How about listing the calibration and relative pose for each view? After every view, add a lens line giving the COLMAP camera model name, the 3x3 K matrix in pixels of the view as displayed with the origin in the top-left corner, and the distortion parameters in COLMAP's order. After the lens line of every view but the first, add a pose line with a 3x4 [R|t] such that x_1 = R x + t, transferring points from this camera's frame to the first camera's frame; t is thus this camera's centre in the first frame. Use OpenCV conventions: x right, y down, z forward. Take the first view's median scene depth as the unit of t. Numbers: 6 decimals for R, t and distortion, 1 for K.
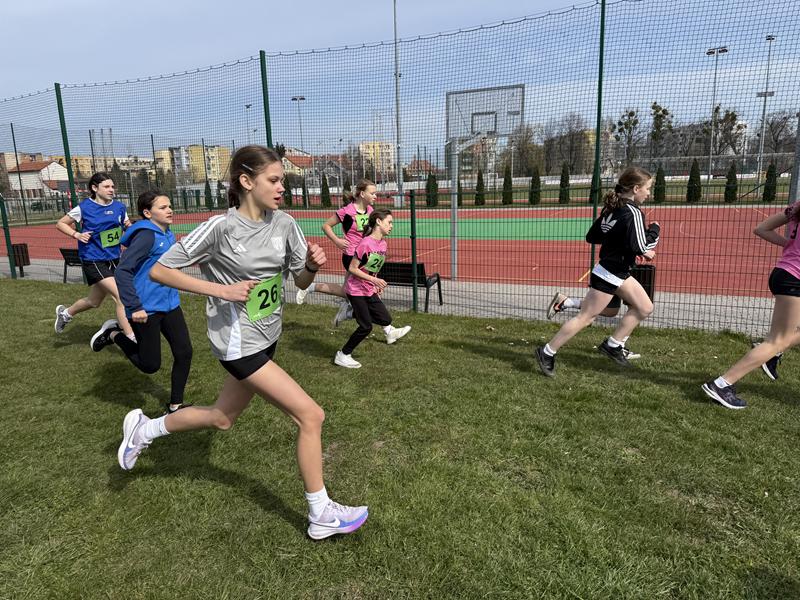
lens RADIAL K [[558.3, 0, 401.2], [0, 558.3, 304.6], [0, 0, 1]] dist [0.075019, -0.089117]
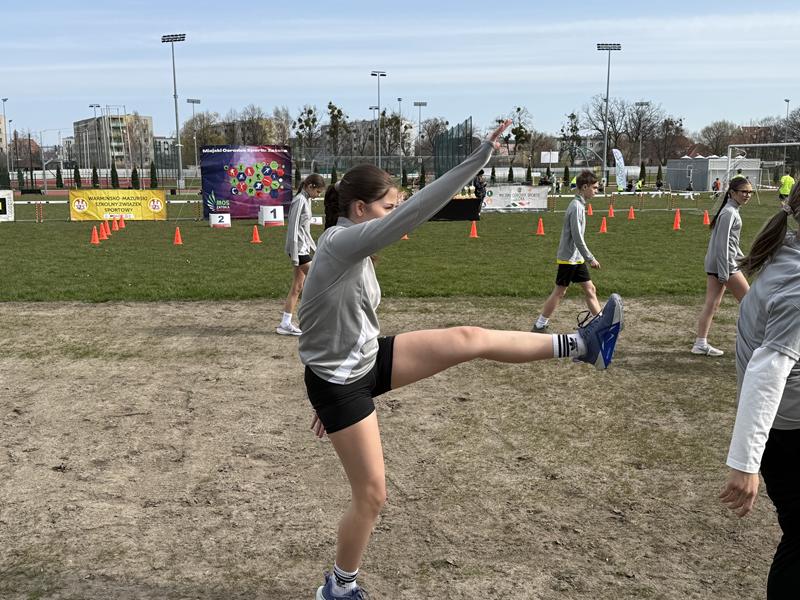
lens RADIAL K [[822.6, 0, 404.5], [0, 822.6, 315.0], [0, 0, 1]] dist [0.096888, 0.000000]
pose [[0.873565, -0.058589, 0.483168, -0.181280], [0.082032, 0.996250, -0.027509, 0.079731], [-0.479744, 0.063666, 0.875095, -0.352602]]
